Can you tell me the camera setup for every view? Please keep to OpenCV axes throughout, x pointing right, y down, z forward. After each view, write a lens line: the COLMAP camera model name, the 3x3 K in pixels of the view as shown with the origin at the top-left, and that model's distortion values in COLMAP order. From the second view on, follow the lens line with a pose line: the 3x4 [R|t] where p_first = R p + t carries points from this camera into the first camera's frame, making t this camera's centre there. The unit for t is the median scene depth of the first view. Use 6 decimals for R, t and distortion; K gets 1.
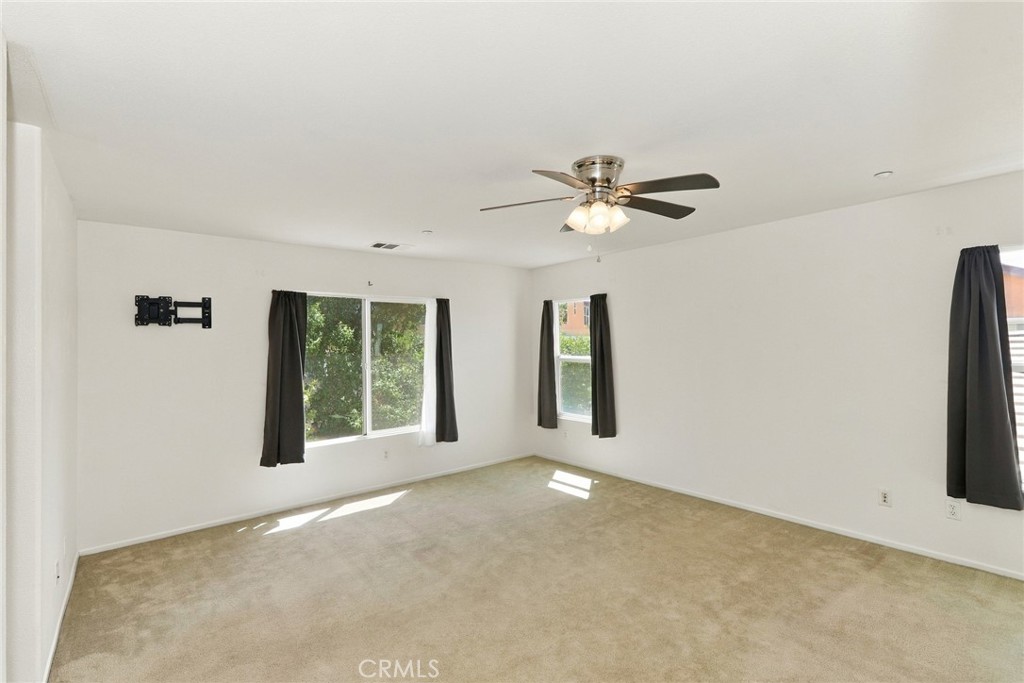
lens RADIAL K [[467.7, 0, 510.8], [0, 467.7, 337.1], [0, 0, 1]] dist [-0.001322, 0.000067]
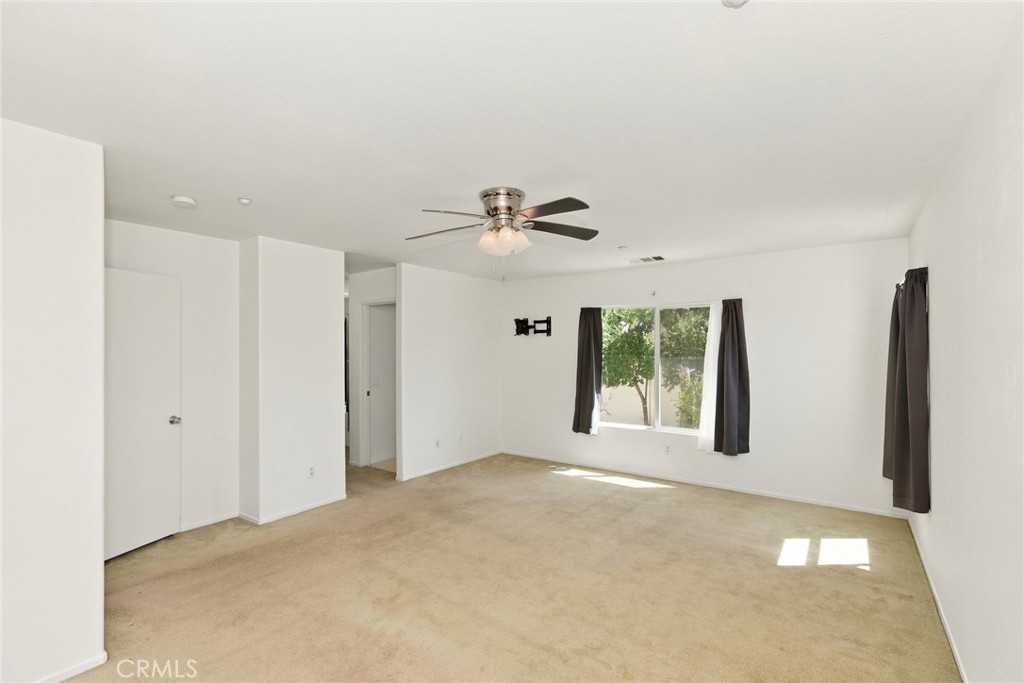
lens RADIAL K [[467.7, 0, 510.8], [0, 467.7, 337.1], [0, 0, 1]] dist [-0.001322, 0.000067]
pose [[0.257701, -0.004136, -0.966216, 0.860346], [0.006856, 0.999973, -0.002452, -0.011676], [0.966200, -0.005993, 0.257723, 0.461529]]
